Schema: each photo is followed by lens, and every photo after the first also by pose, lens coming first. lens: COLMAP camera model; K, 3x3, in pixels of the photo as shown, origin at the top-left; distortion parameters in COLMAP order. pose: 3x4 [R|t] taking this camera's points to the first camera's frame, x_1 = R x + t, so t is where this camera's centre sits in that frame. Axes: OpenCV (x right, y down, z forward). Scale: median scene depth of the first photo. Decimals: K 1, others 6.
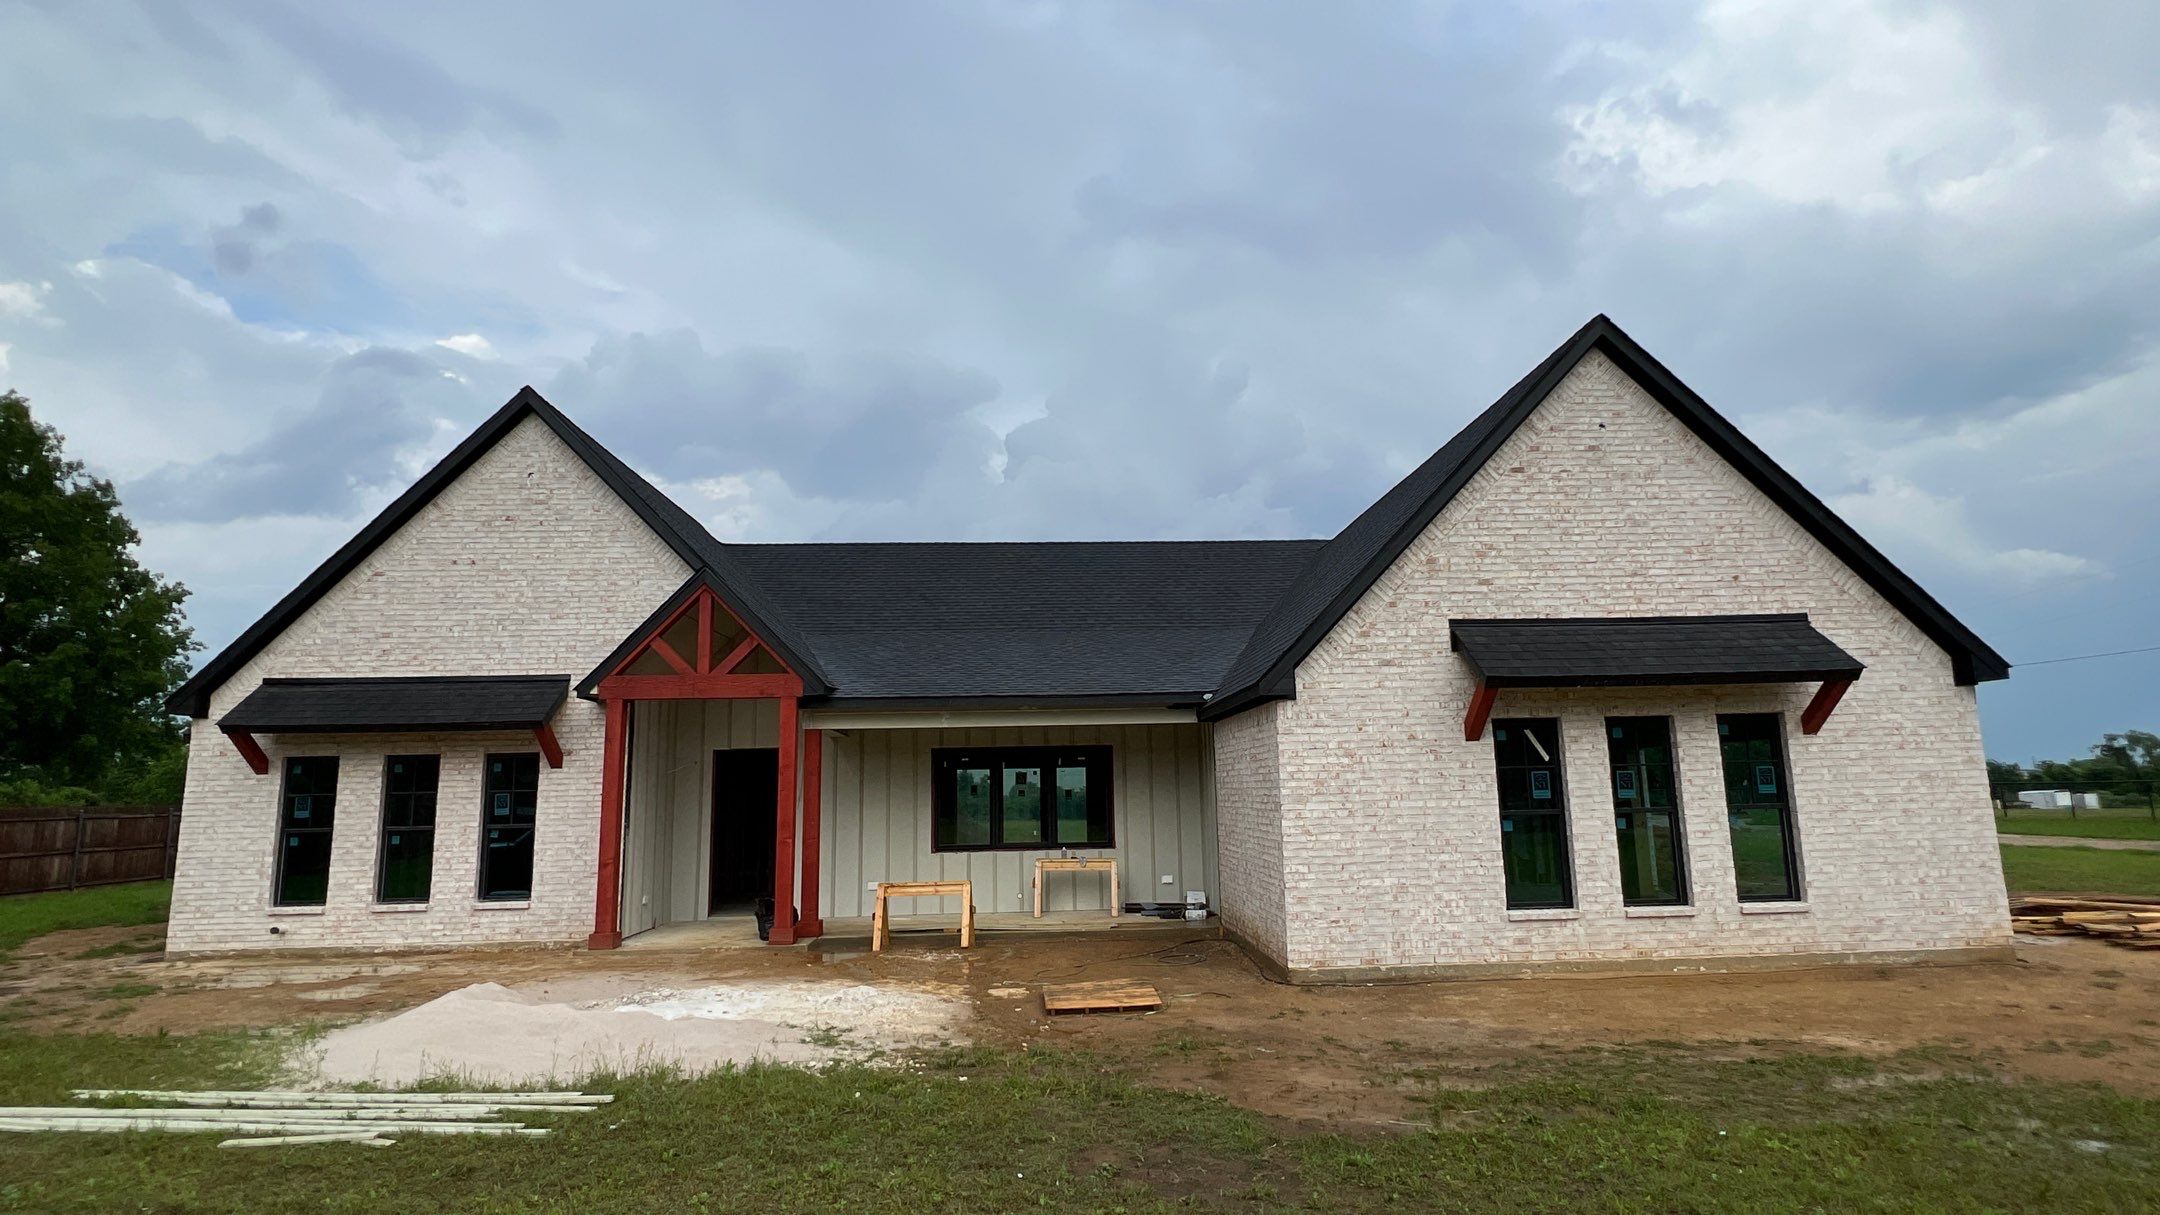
lens RADIAL K [[1086.2, 0, 1081.8], [0, 1086.2, 609.0], [0, 0, 1]] dist [-0.006026, 0.001787]
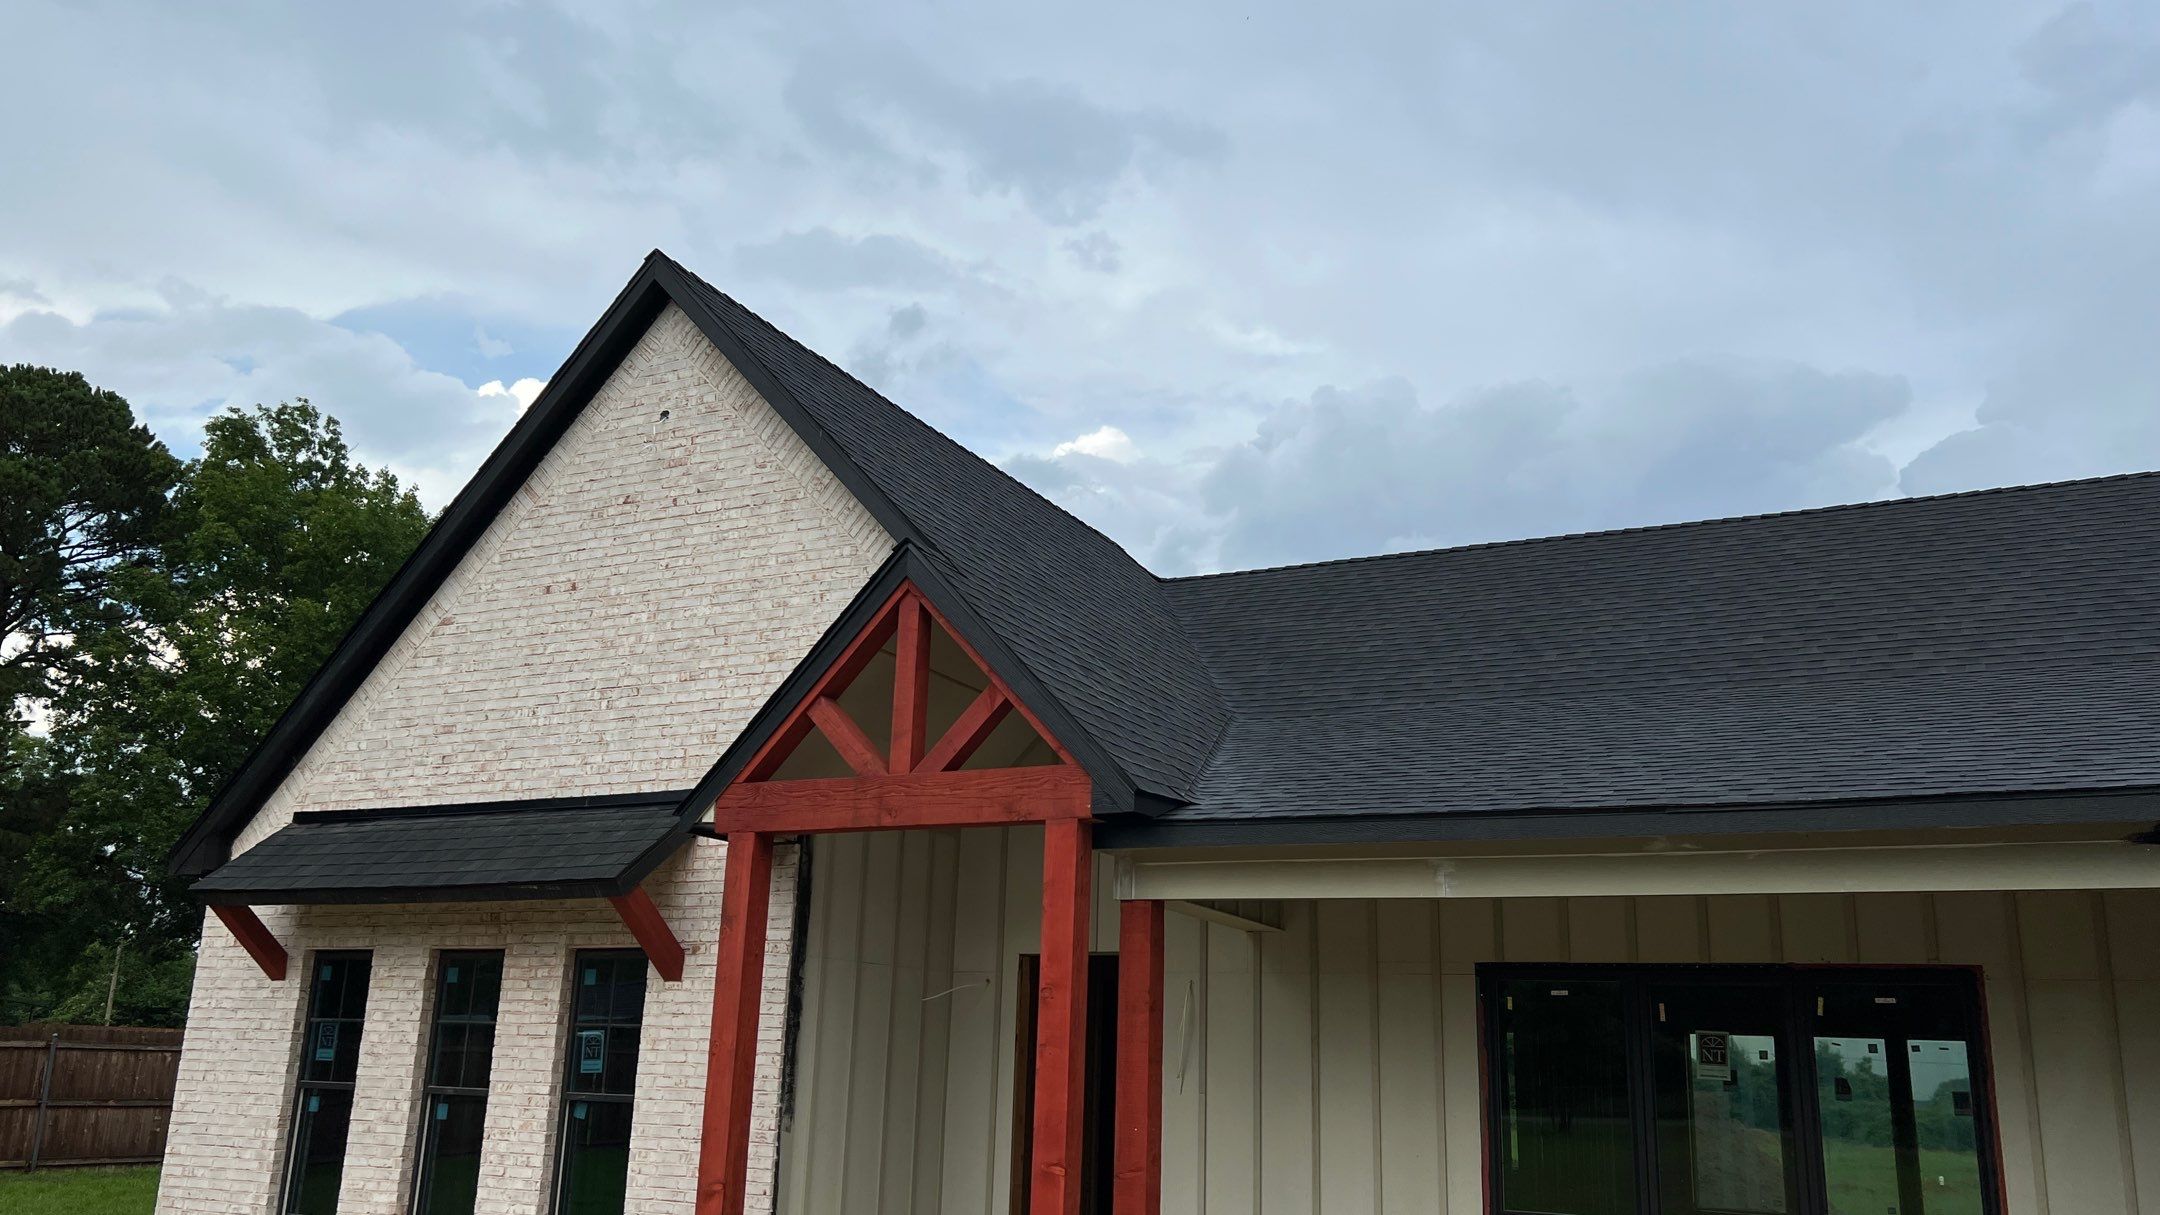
lens RADIAL K [[1662.3, 0, 1081.6], [0, 1662.3, 623.9], [0, 0, 1]] dist [0.051470, -0.047957]
pose [[0.866075, -0.080187, -0.493442, 0.077027], [0.033754, 0.994179, -0.102316, 0.087063], [0.498774, 0.071957, 0.863740, 0.531931]]
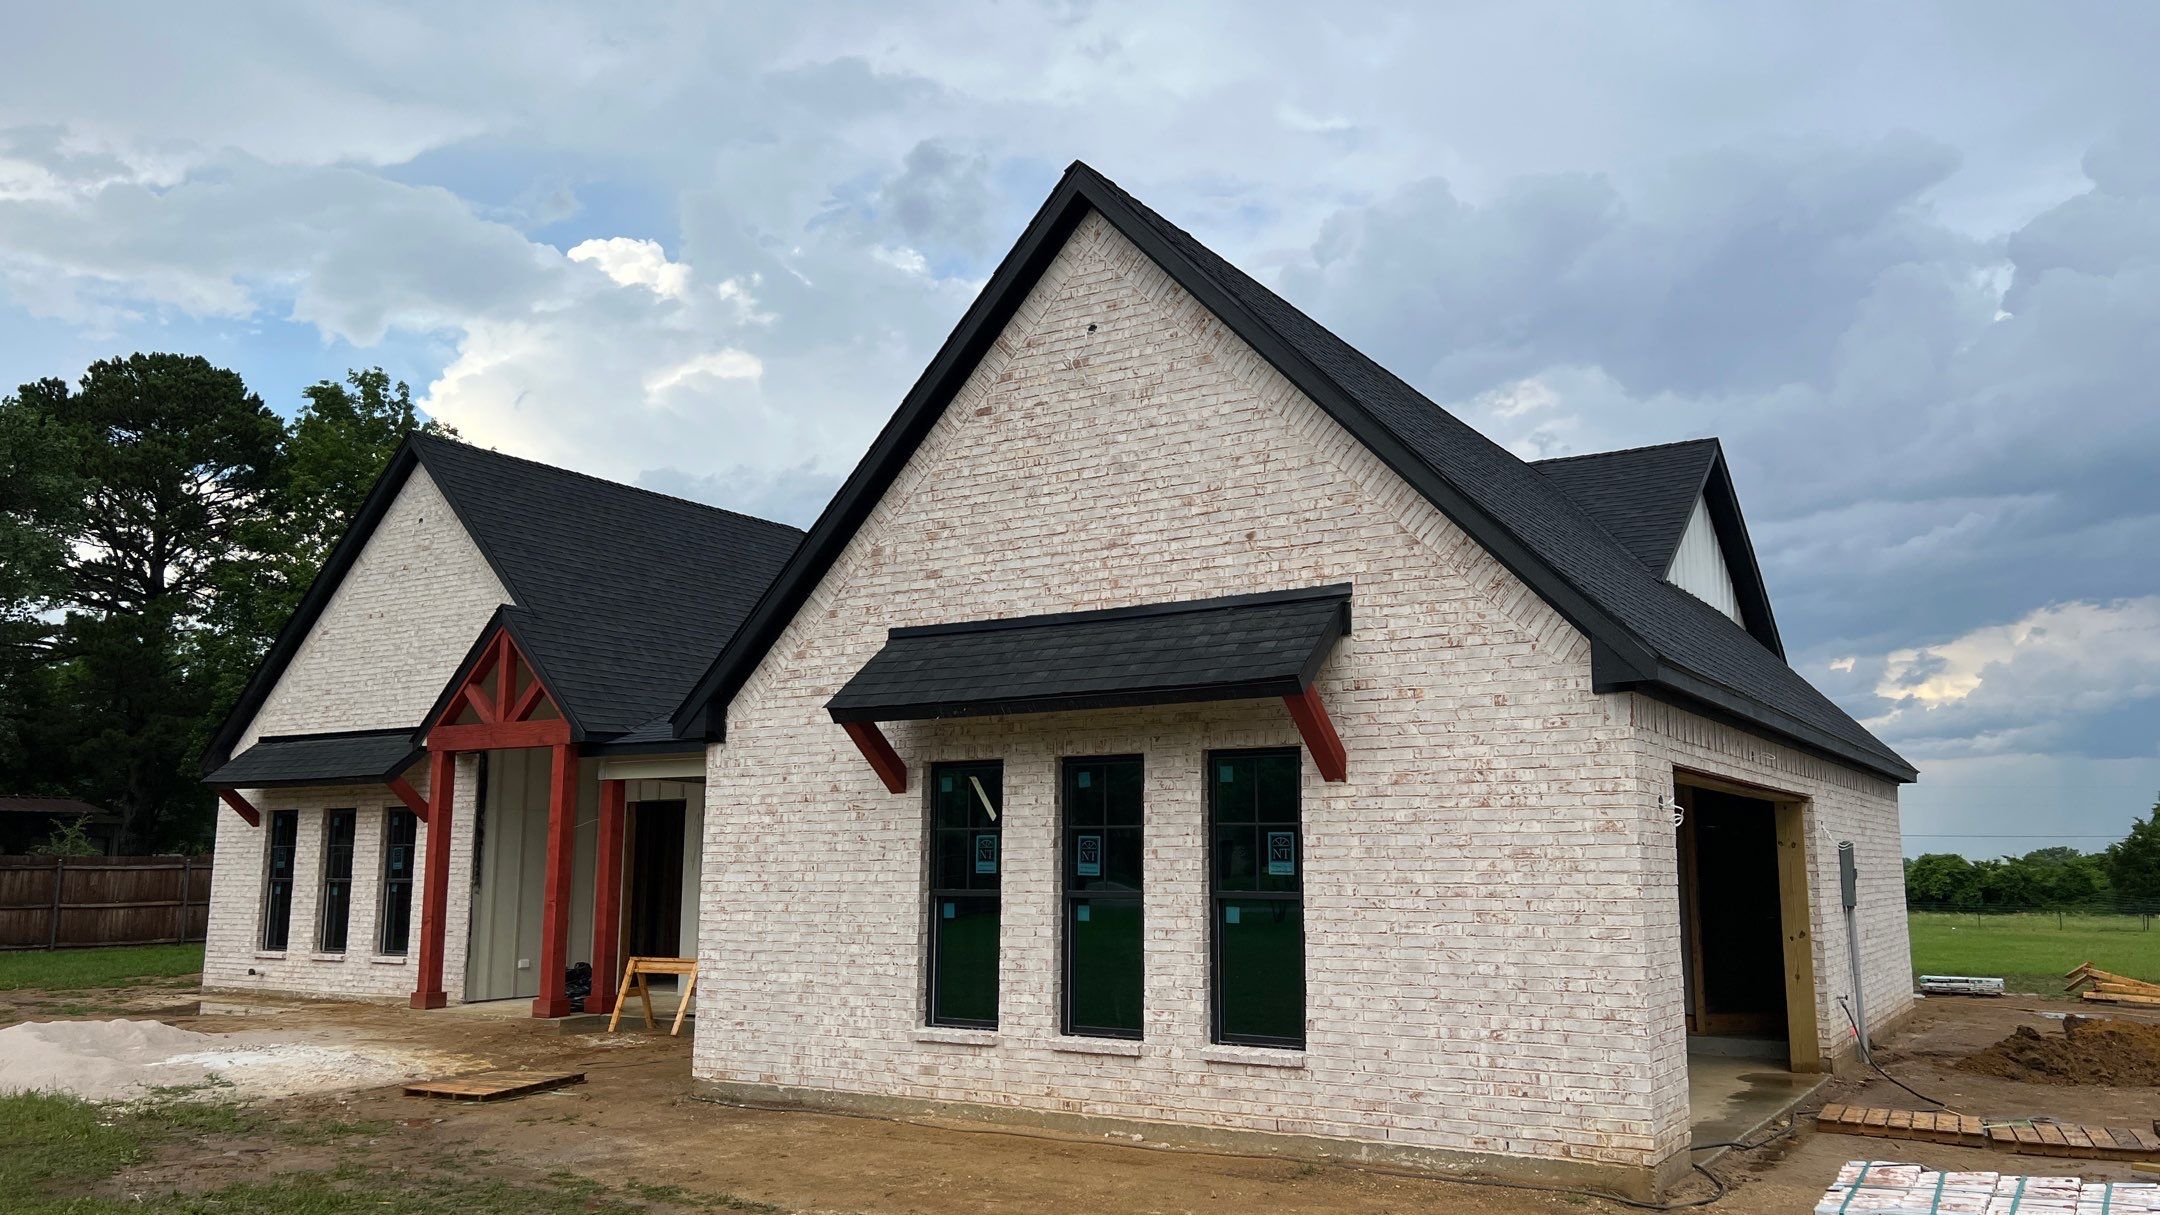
lens RADIAL K [[1624.1, 0, 1115.9], [0, 1624.1, 592.3], [0, 0, 1]] dist [0.075178, -0.102385]
pose [[0.825176, -0.071478, -0.560335, 1.078595], [0.076781, 0.996948, -0.014103, 0.011842], [0.559633, -0.031385, 0.828146, 0.164365]]
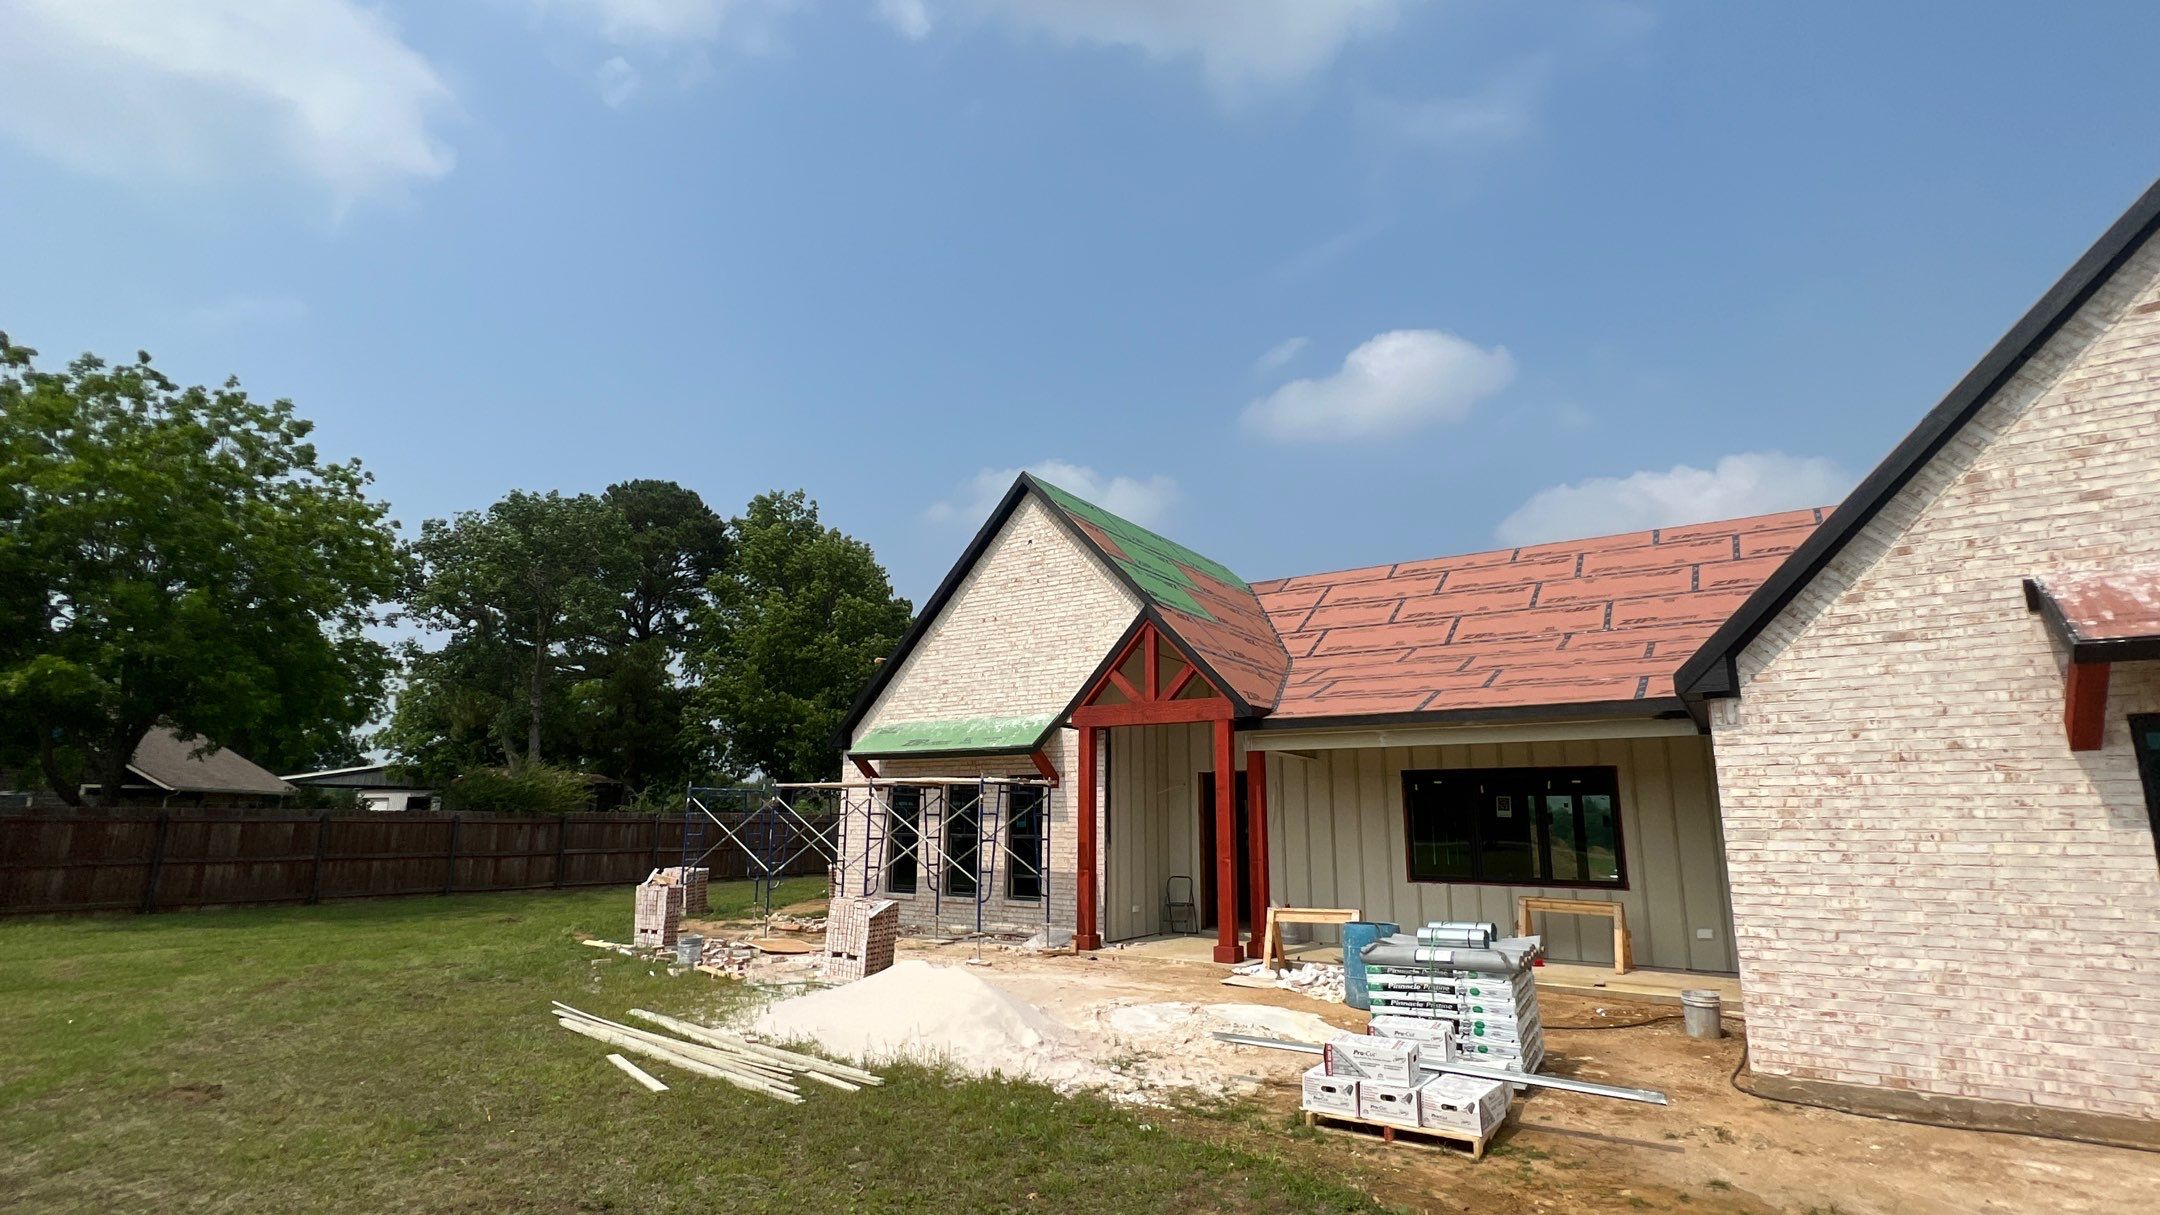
lens RADIAL K [[995.4, 0, 1086.6], [0, 995.4, 615.3], [0, 0, 1]] dist [-0.006106, 0.002874]
pose [[0.804622, -0.094730, -0.586183, 0.232295], [0.074165, 0.995495, -0.059074, 0.034461], [0.589138, 0.004058, 0.808022, 0.194390]]
